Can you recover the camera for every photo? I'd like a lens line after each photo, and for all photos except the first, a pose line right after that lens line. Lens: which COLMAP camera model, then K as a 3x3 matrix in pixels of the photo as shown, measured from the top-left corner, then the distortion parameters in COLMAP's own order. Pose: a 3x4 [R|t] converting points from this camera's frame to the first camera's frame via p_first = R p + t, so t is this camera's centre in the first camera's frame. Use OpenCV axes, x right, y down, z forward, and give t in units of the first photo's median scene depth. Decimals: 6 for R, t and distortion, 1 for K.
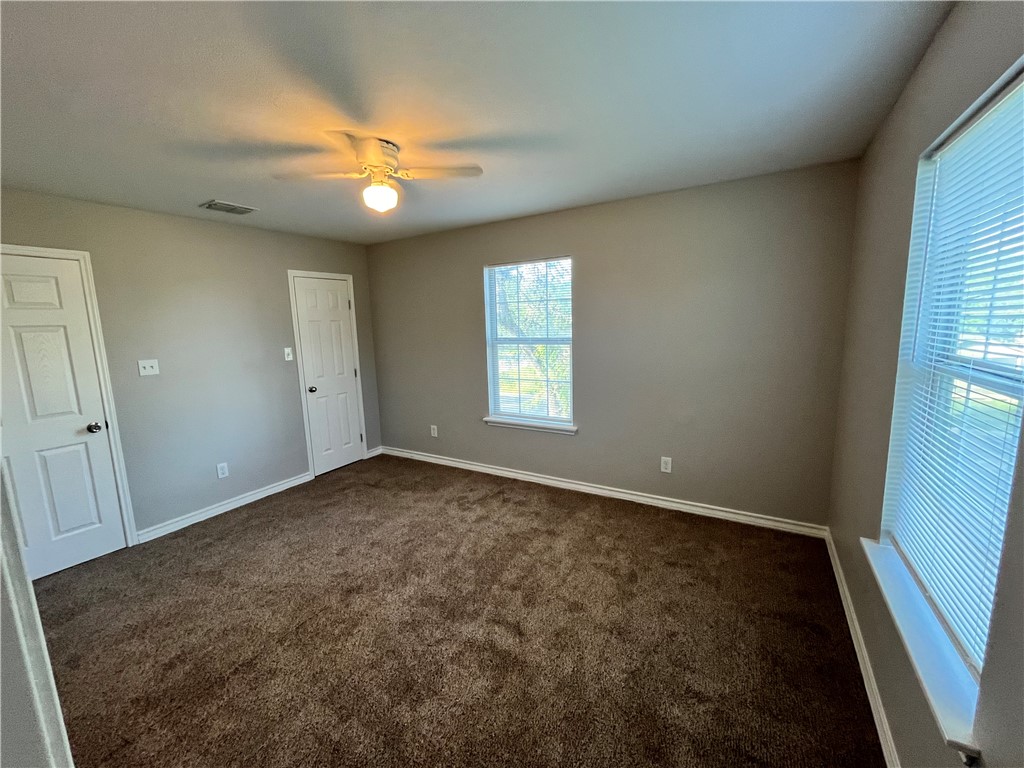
lens RADIAL K [[411.0, 0, 512.0], [0, 411.0, 384.0], [0, 0, 1]] dist [-0.001109, -0.000098]
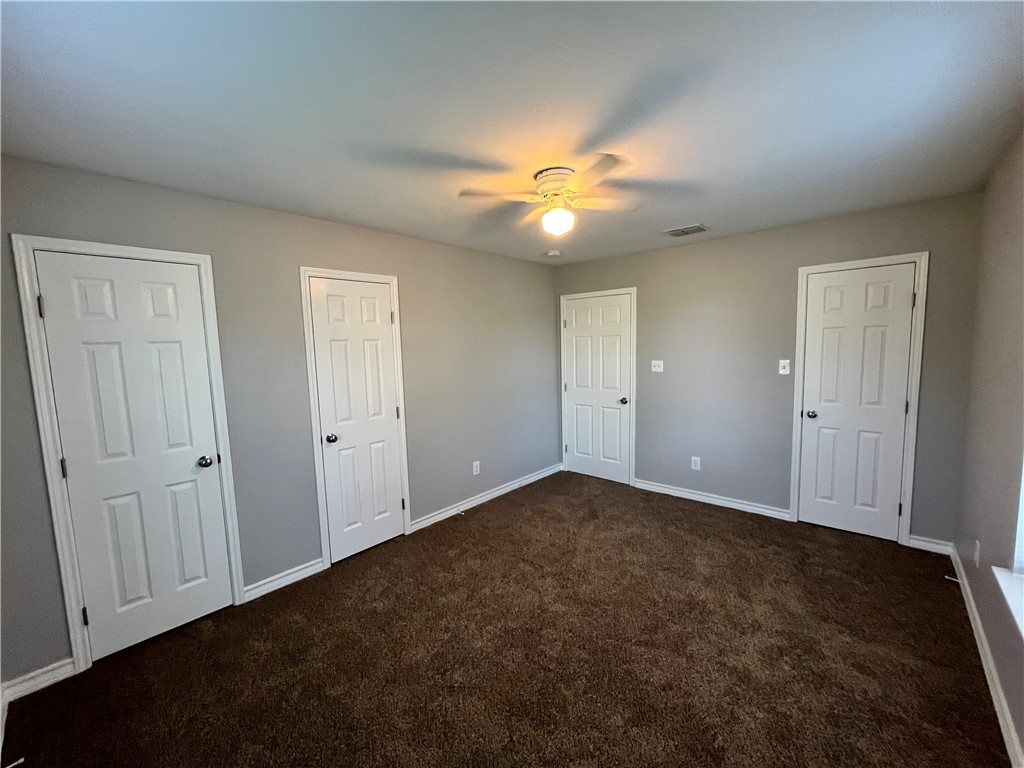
lens RADIAL K [[416.1, 0, 510.4], [0, 416.1, 383.9], [0, 0, 1]] dist [-0.001571, -0.000005]
pose [[-0.191092, 0.132539, -0.972583, 0.442032], [-0.112949, 0.981291, 0.155918, -0.115875], [0.975052, 0.139647, -0.172547, 0.632080]]
